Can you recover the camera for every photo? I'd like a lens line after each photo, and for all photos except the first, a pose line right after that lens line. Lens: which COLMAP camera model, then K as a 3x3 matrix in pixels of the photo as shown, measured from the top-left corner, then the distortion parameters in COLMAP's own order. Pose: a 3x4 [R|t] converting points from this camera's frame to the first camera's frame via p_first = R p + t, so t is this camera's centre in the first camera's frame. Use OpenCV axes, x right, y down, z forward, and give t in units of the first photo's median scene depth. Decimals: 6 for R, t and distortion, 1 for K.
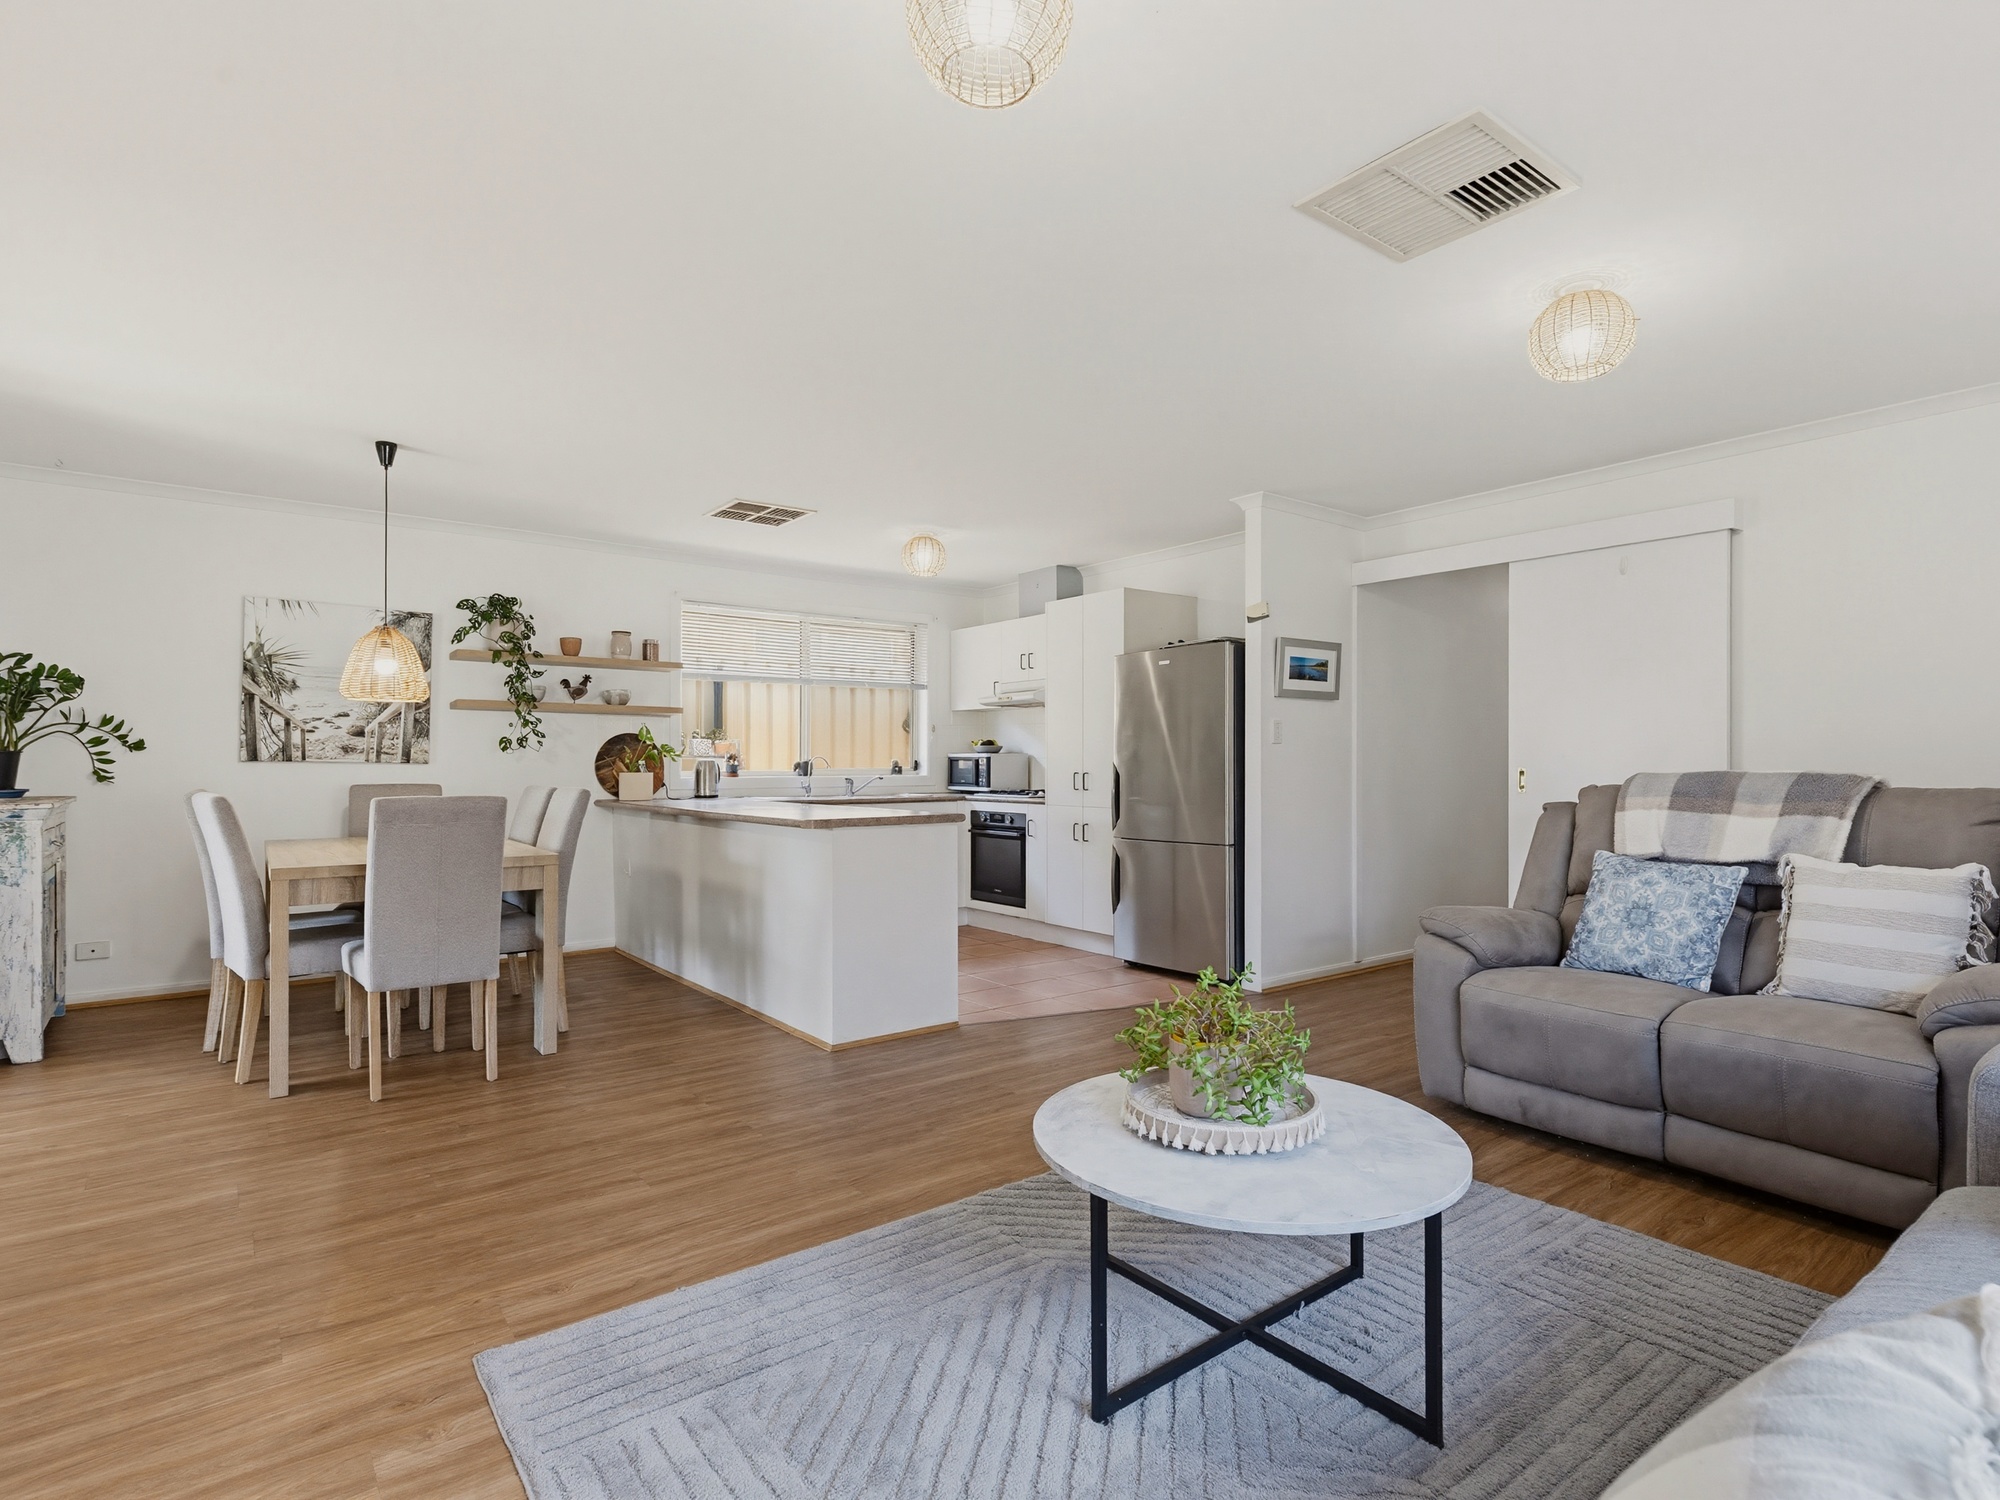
lens RADIAL K [[1020.5, 0, 1012.3], [0, 1020.5, 759.7], [0, 0, 1]] dist [0.006079, -0.001759]
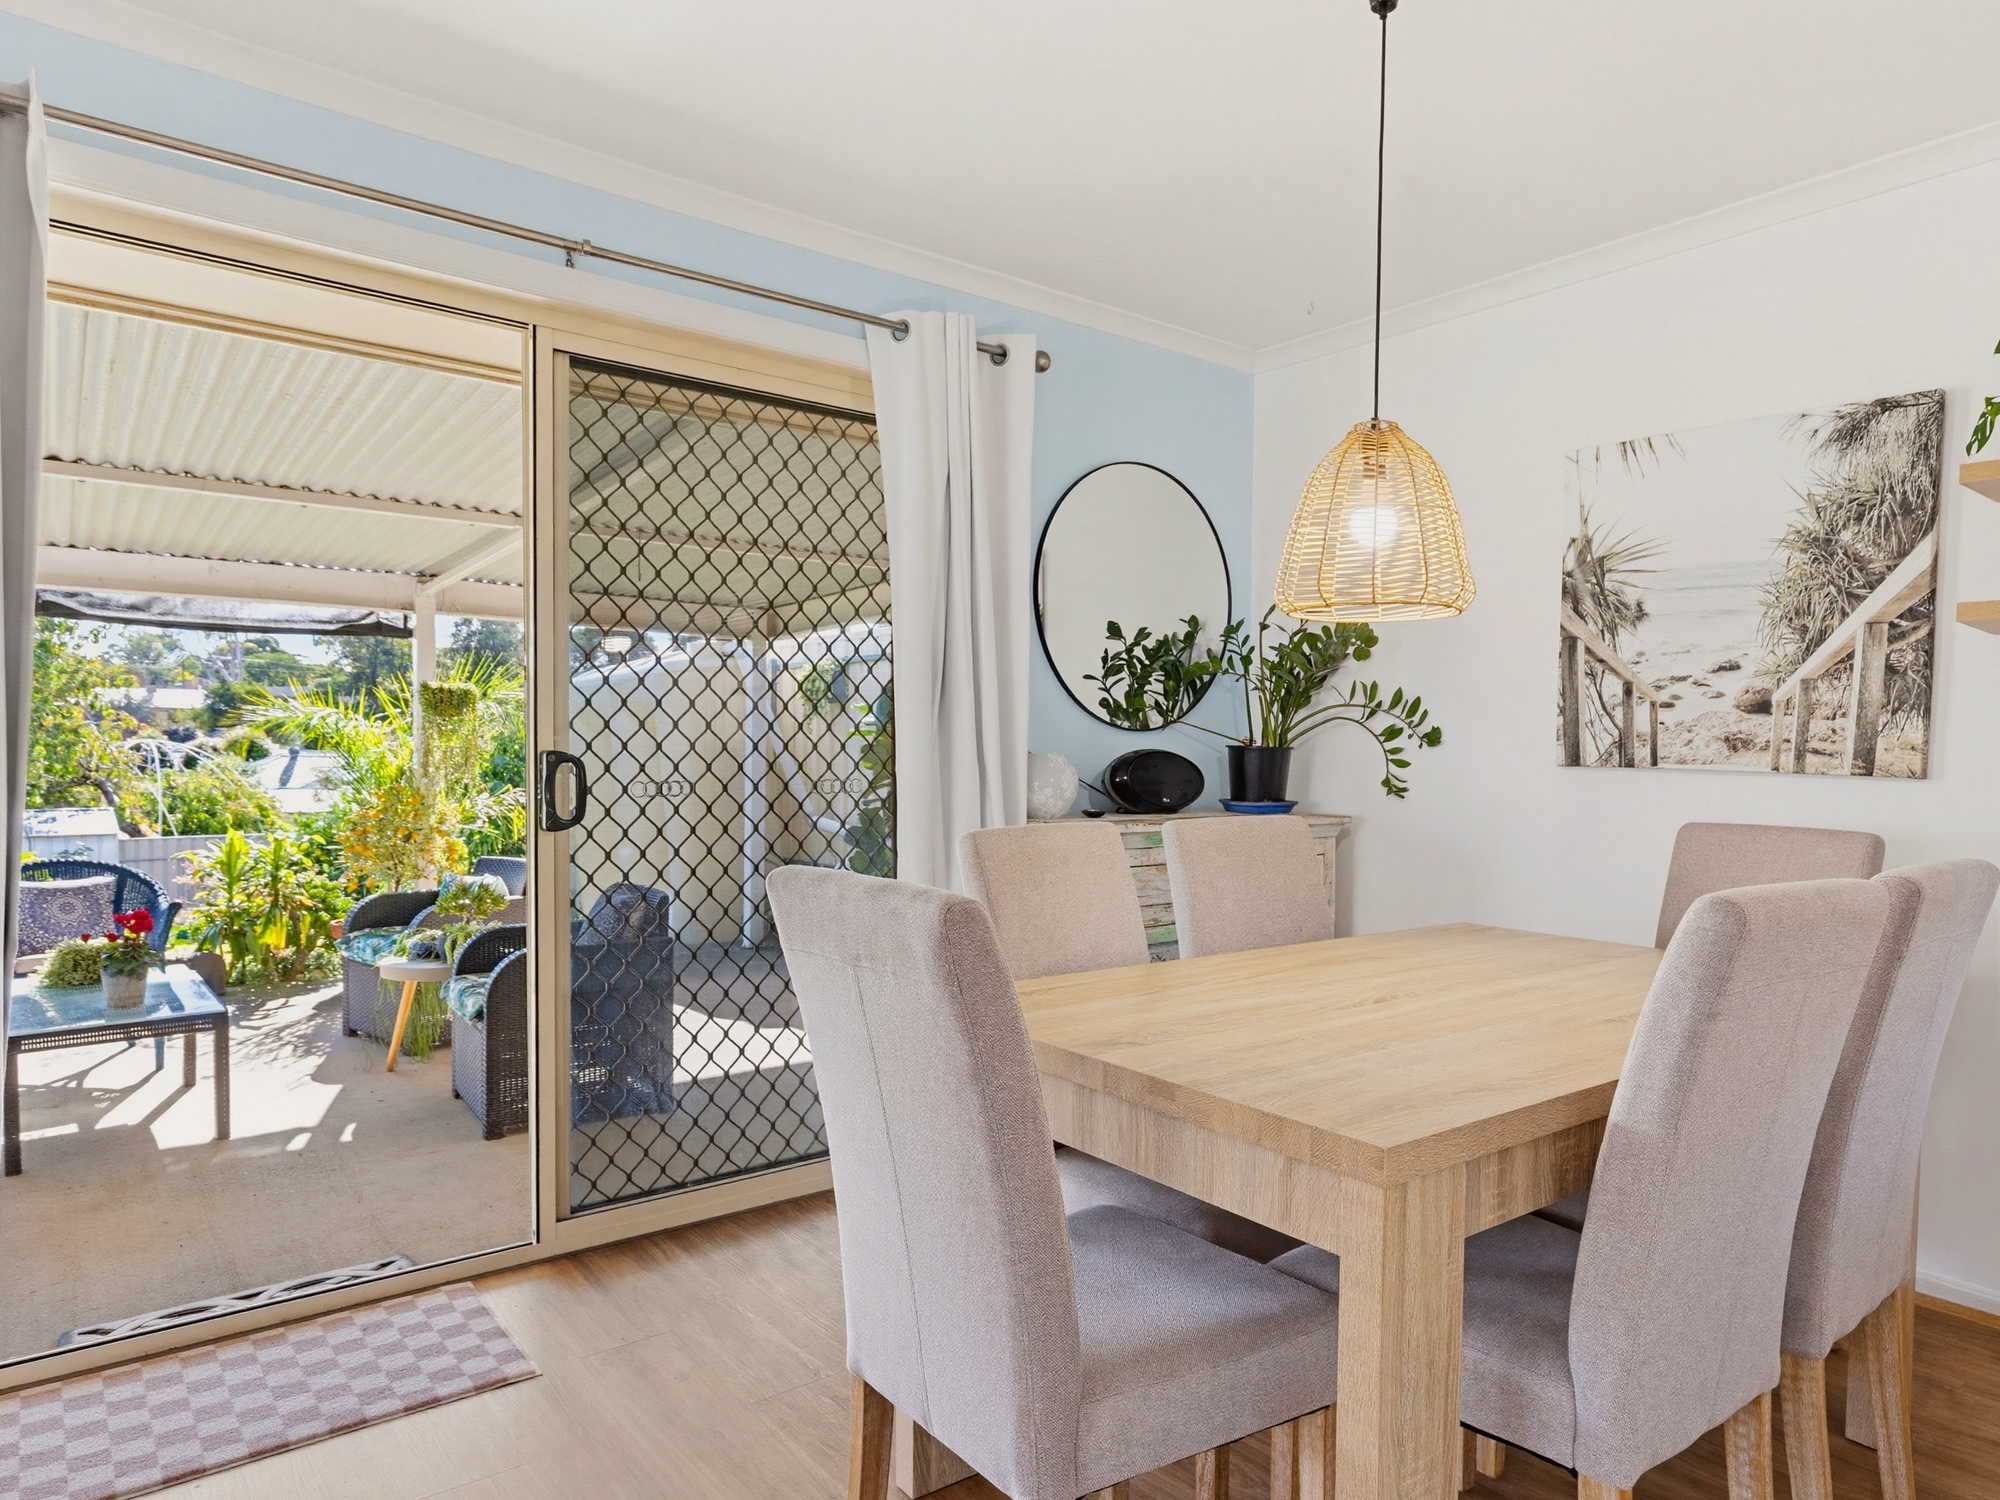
lens RADIAL K [[1247.9, 0, 1004.3], [0, 1247.9, 785.5], [0, 0, 1]] dist [-0.008801, -0.000266]
pose [[0.002172, 0.028424, -0.999594, -0.094723], [-0.008822, 0.999558, 0.028404, -0.003841], [0.999959, 0.008757, 0.002422, 0.628125]]
